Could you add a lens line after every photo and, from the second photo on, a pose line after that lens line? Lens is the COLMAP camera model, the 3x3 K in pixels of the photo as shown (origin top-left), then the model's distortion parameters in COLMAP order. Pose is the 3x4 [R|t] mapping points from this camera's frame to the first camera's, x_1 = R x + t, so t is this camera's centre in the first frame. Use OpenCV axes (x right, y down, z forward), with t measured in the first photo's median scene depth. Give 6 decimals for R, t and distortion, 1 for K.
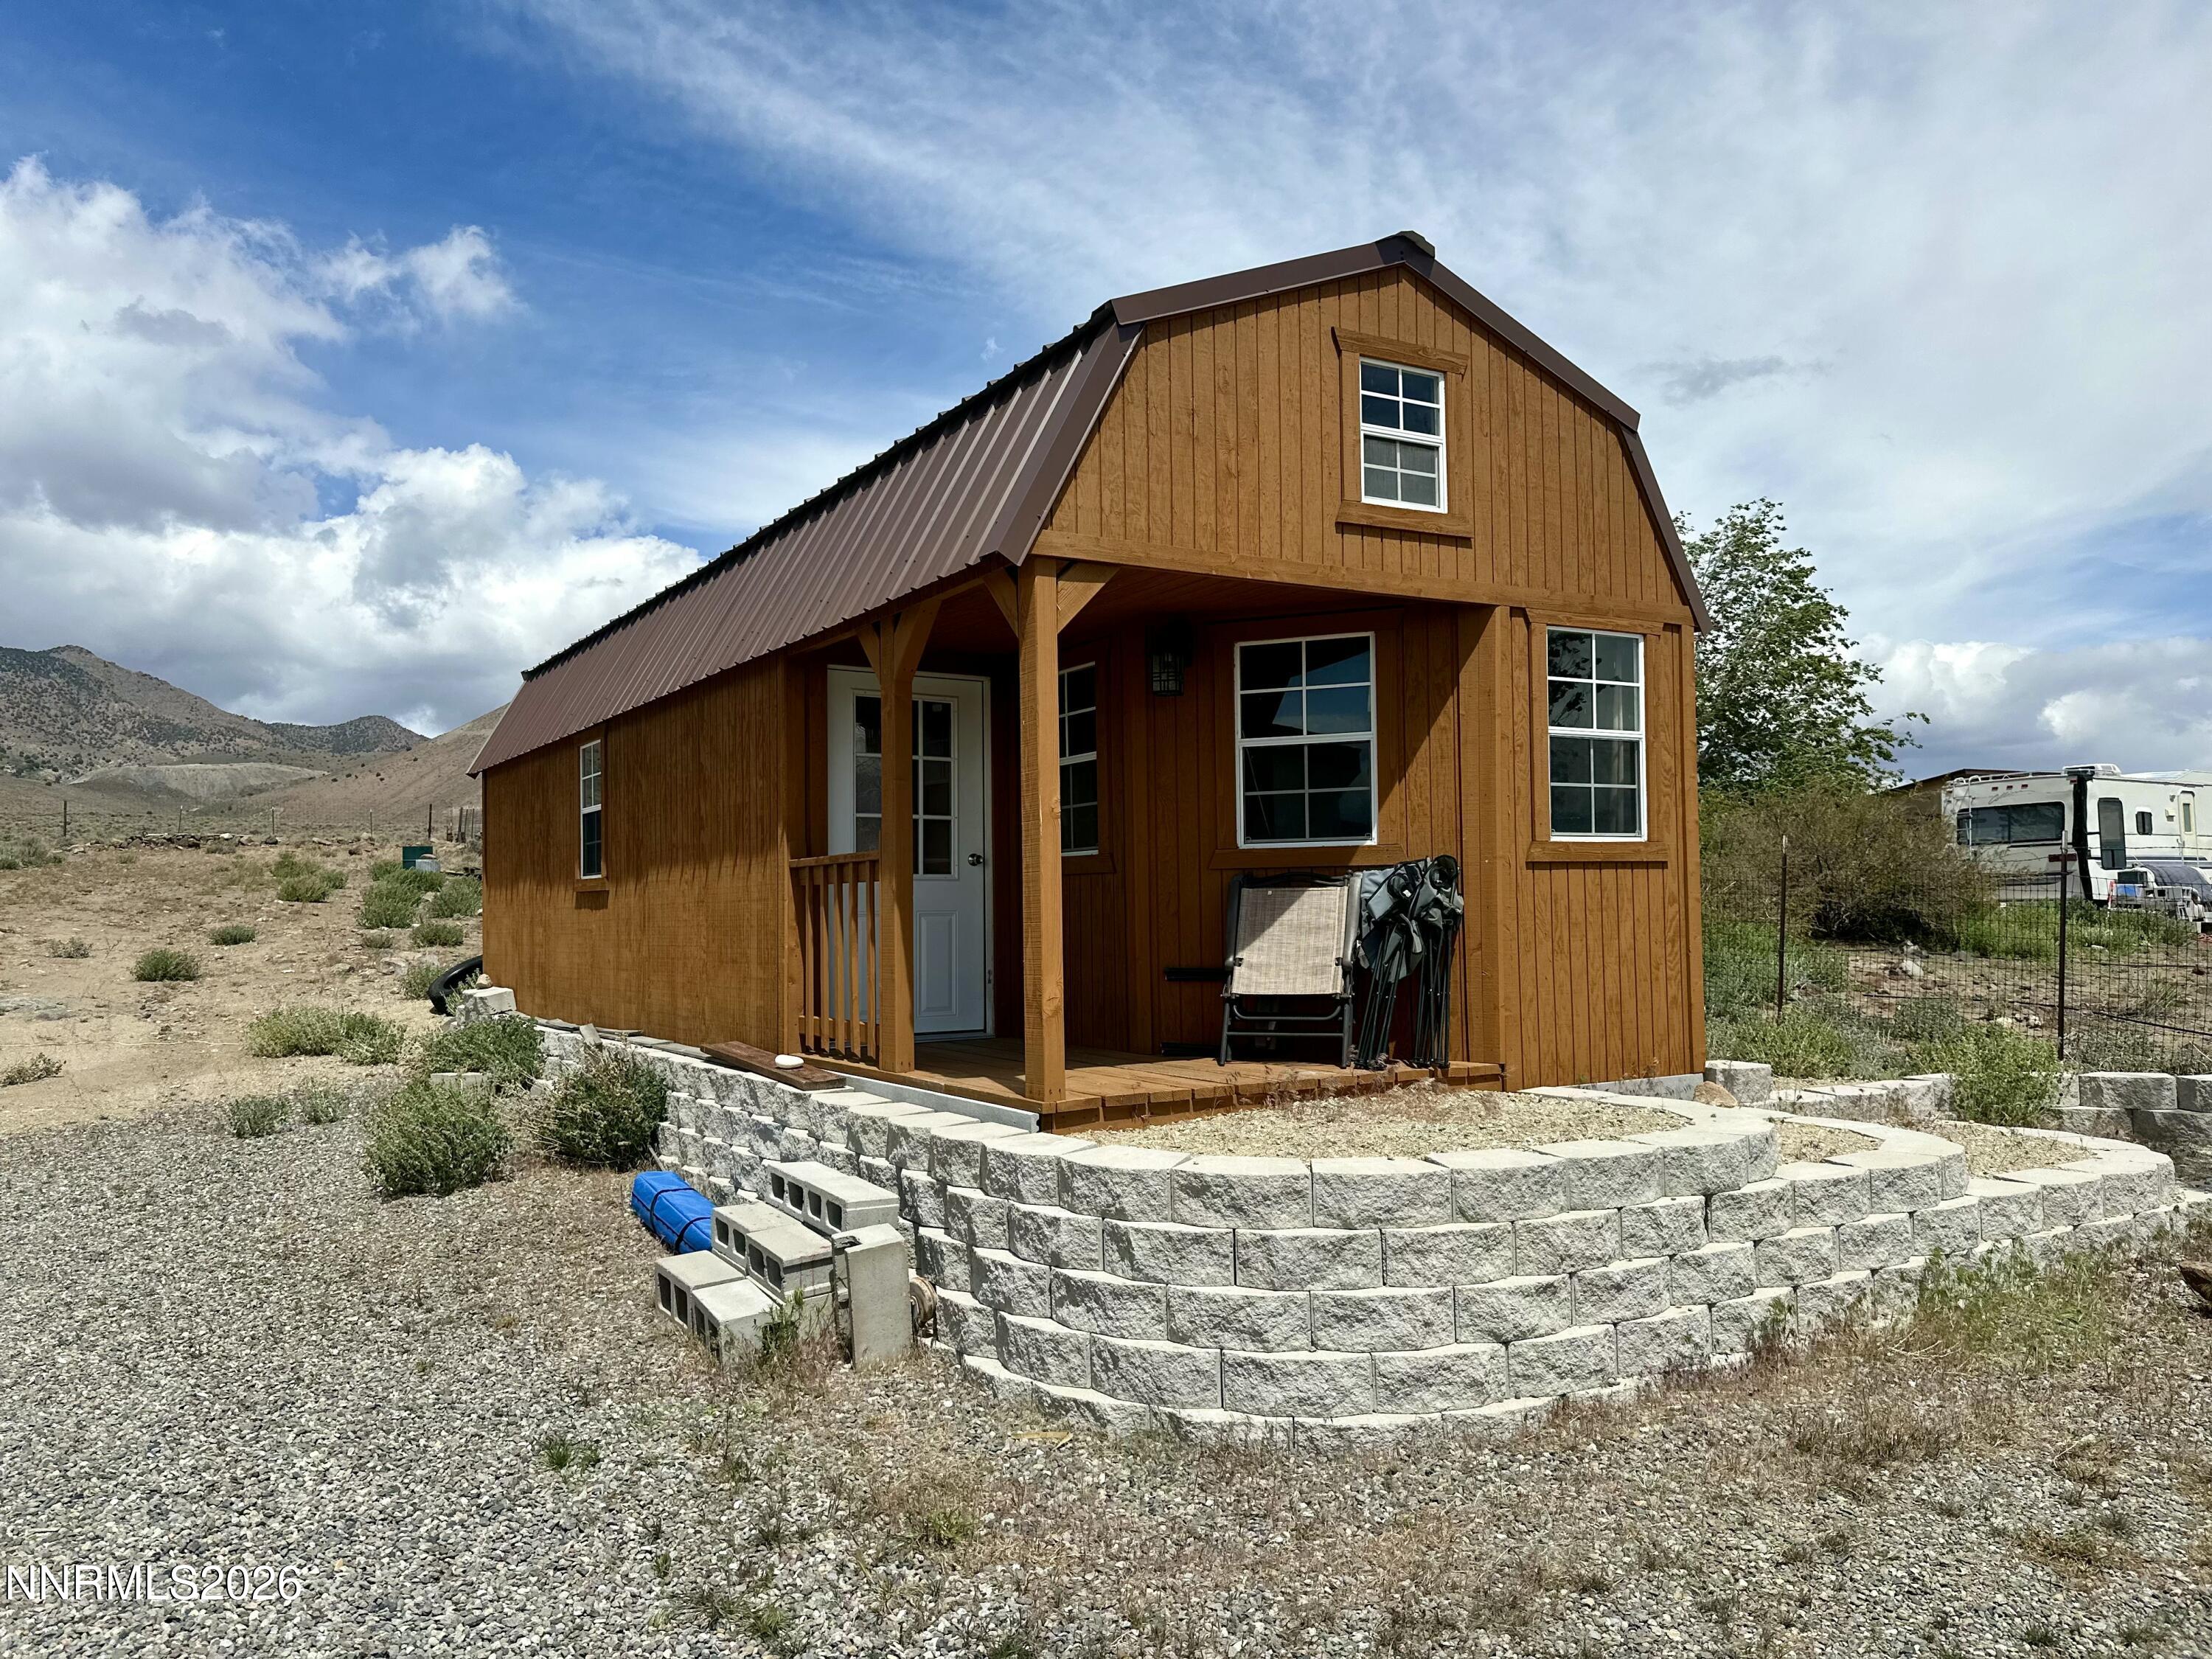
lens RADIAL K [[1539.5, 0, 1106.0], [0, 1539.5, 829.5], [0, 0, 1]] dist [0.034719, -0.042205]
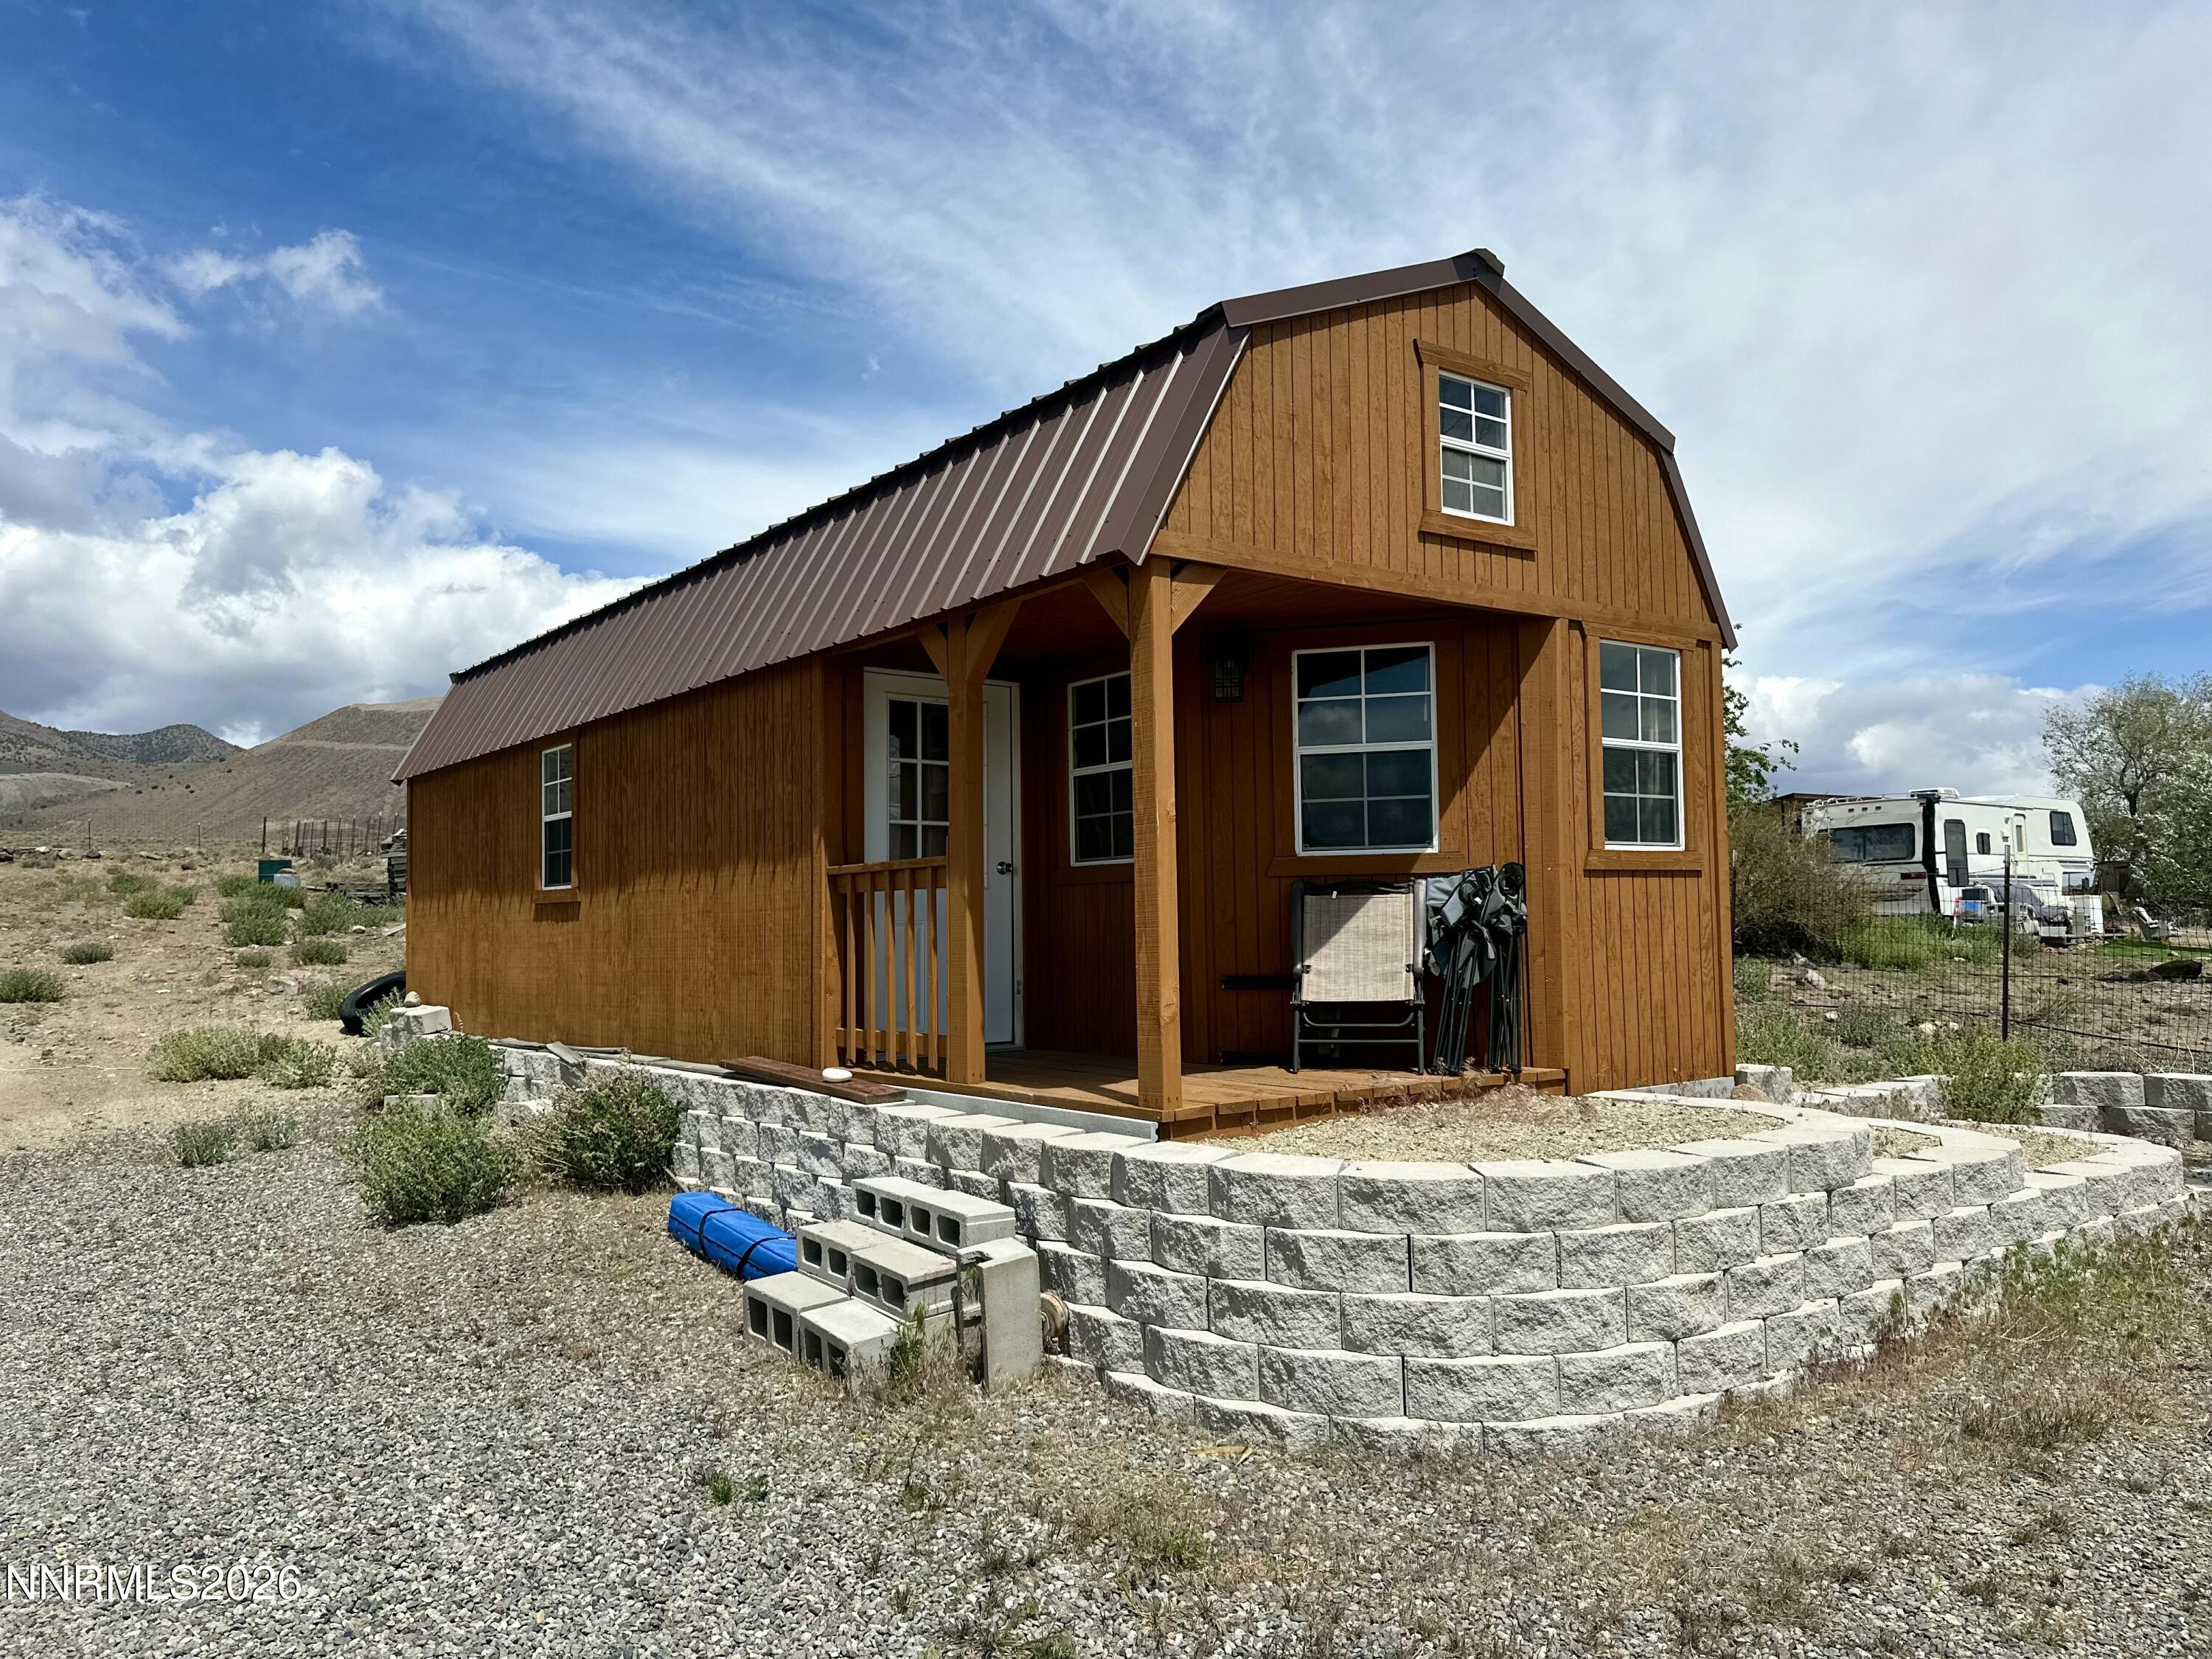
lens RADIAL K [[1537.3, 0, 1107.5], [0, 1537.3, 822.7], [0, 0, 1]] dist [0.022128, -0.025177]
pose [[0.994150, 0.006028, 0.107836, -0.154824], [-0.004150, 0.999836, -0.017628, 0.009473], [-0.107924, 0.017078, 0.994012, 0.024017]]
